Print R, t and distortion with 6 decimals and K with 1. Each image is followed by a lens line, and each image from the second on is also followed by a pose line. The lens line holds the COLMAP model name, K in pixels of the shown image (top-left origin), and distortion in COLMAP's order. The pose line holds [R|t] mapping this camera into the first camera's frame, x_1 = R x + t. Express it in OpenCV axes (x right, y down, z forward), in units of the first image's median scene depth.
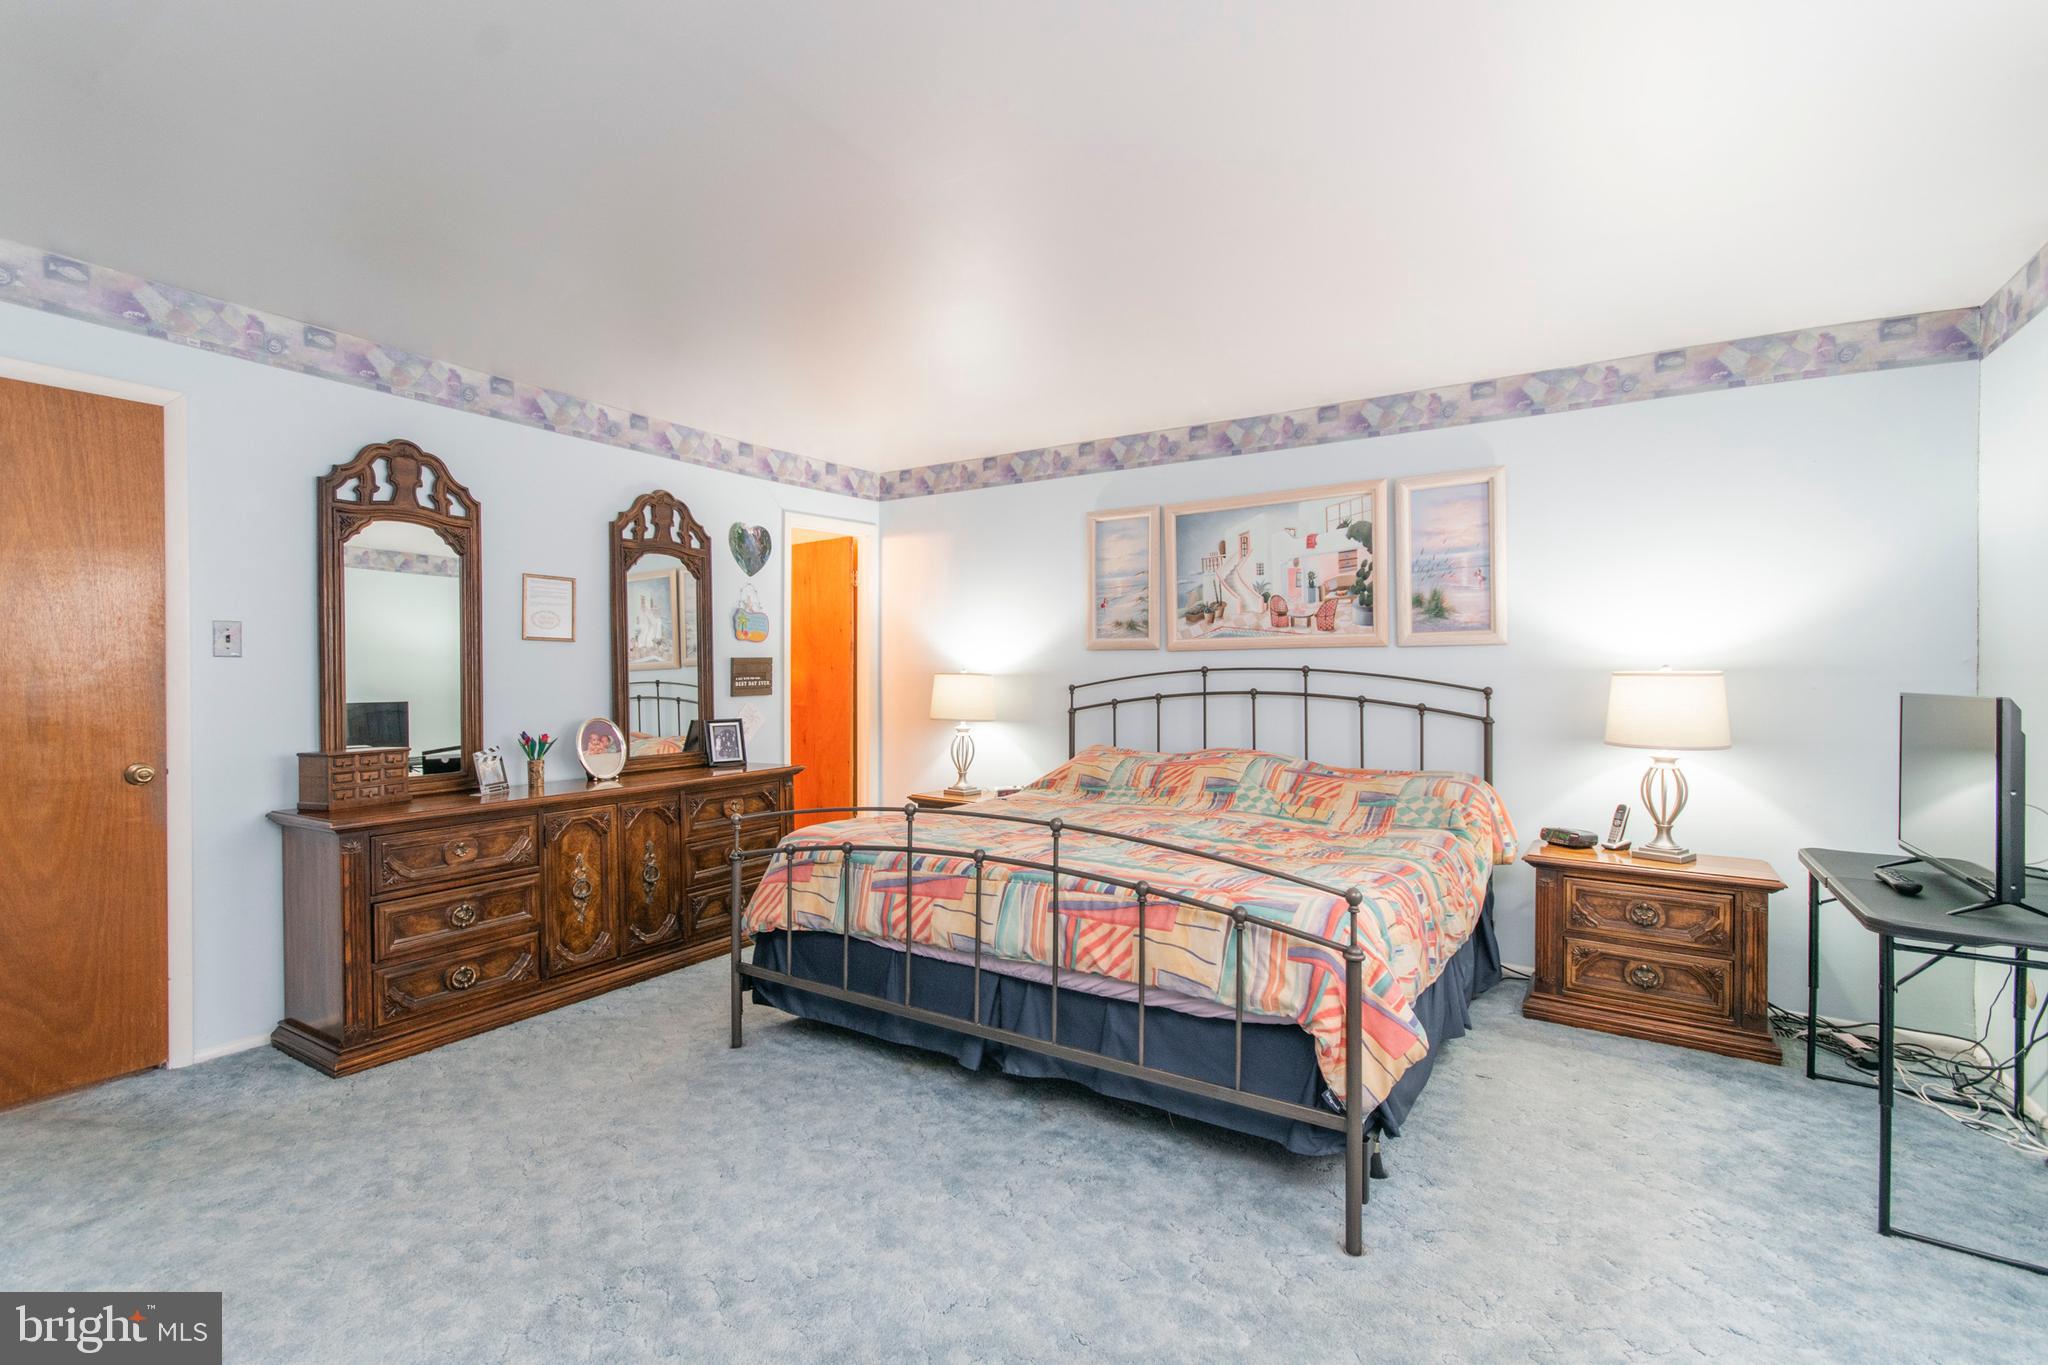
lens RADIAL K [[923.6, 0, 995.5], [0, 923.6, 685.6], [0, 0, 1]] dist [0.018742, -0.000245]
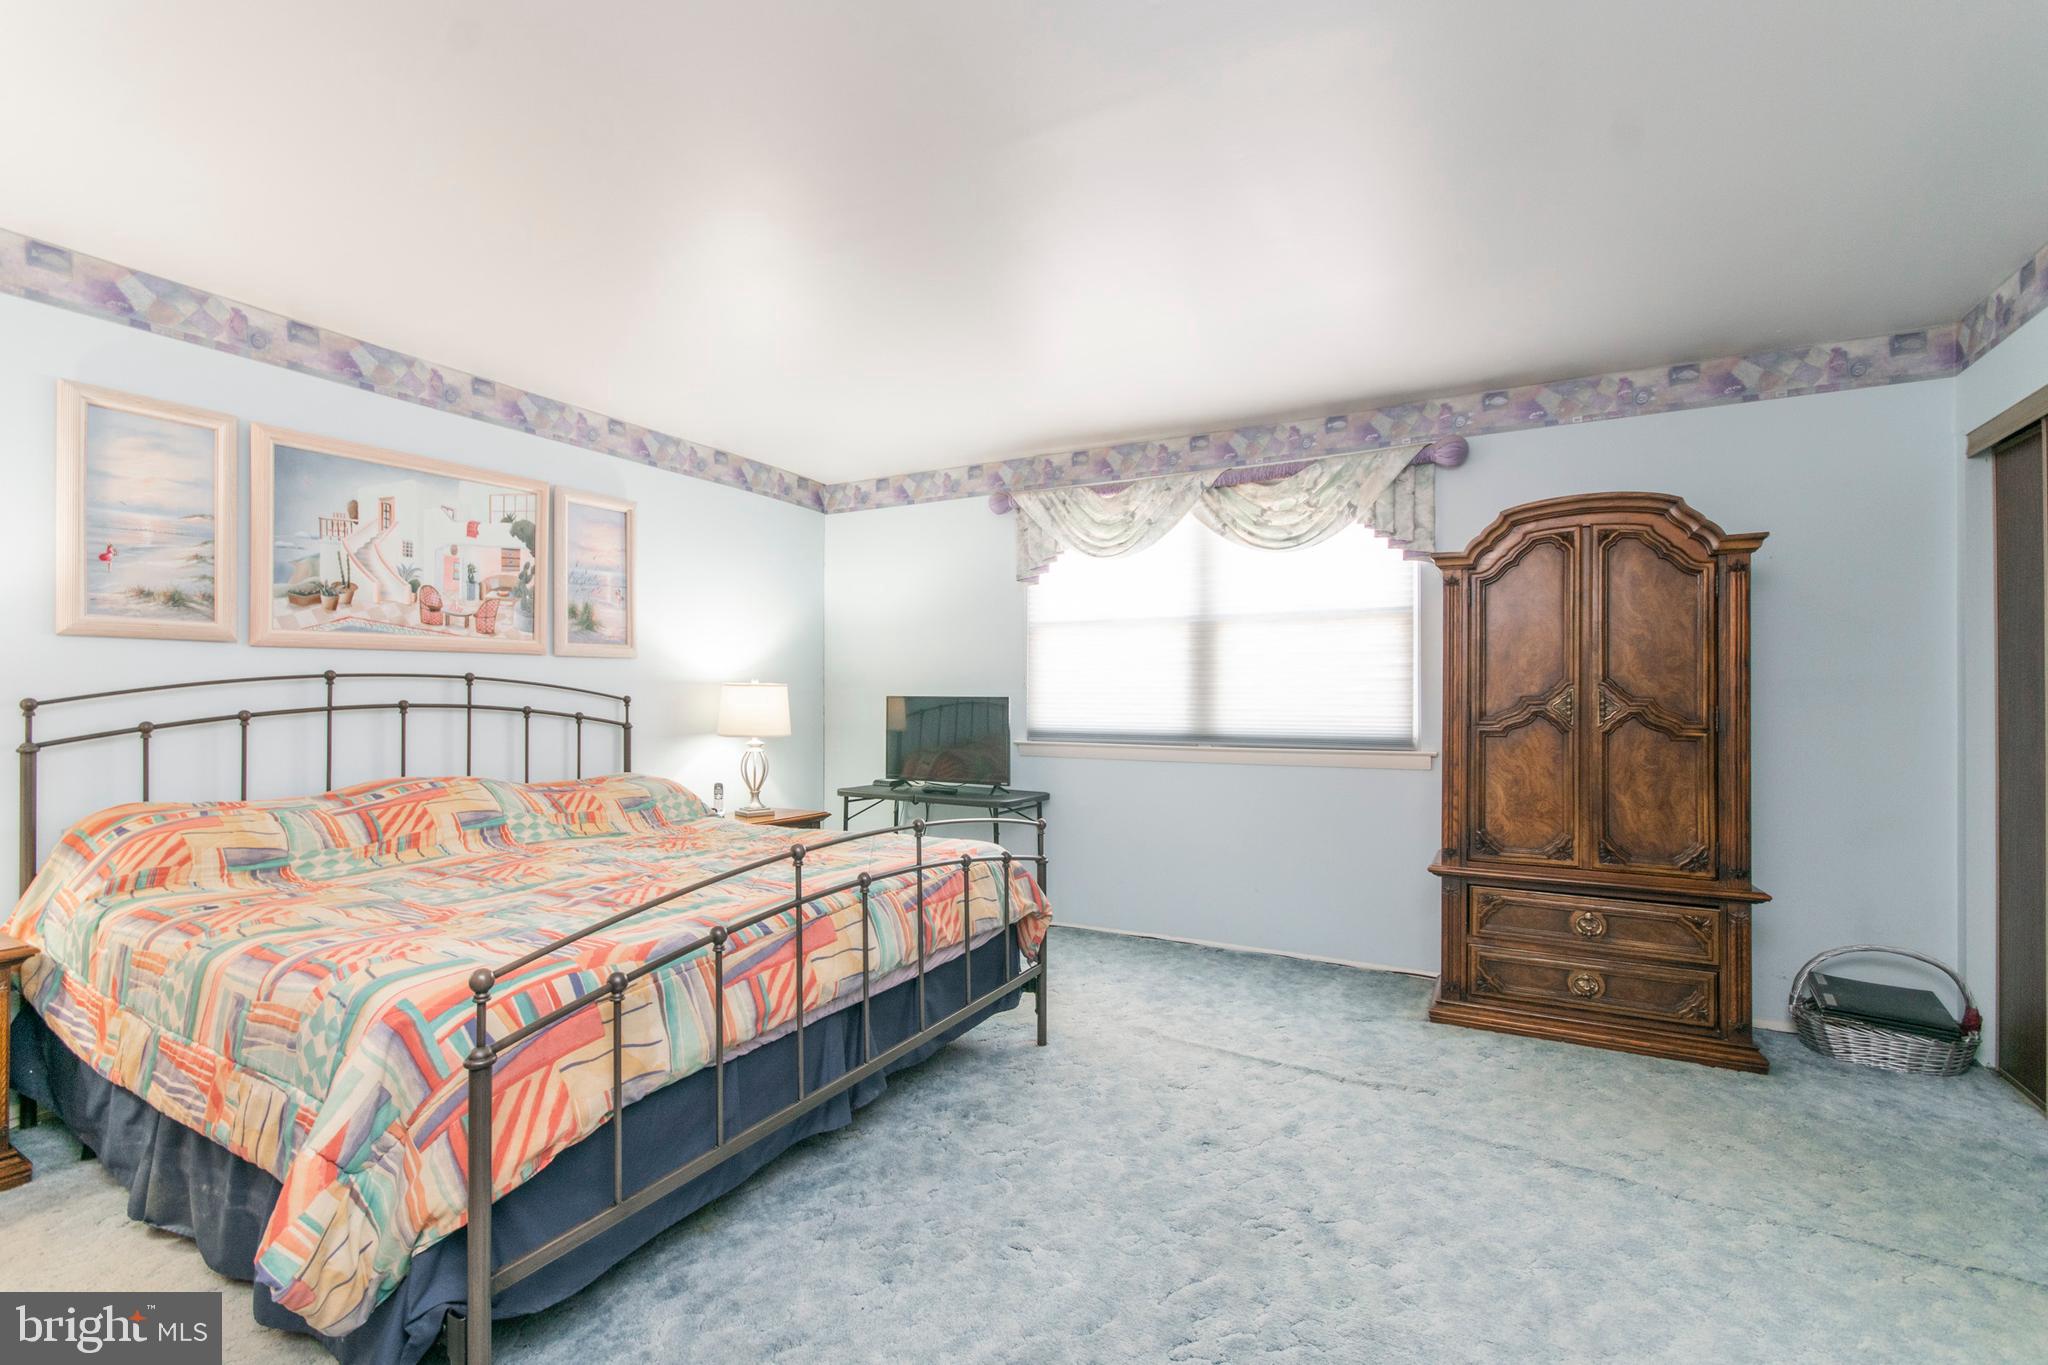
lens RADIAL K [[941.5, 0, 1028.9], [0, 941.5, 699.4], [0, 0, 1]] dist [0.038786, 0.000024]
pose [[-0.089565, -0.012187, 0.995906, -0.599193], [0.004774, 0.999908, 0.012665, -0.005627], [-0.995970, 0.005889, -0.089498, 0.564537]]
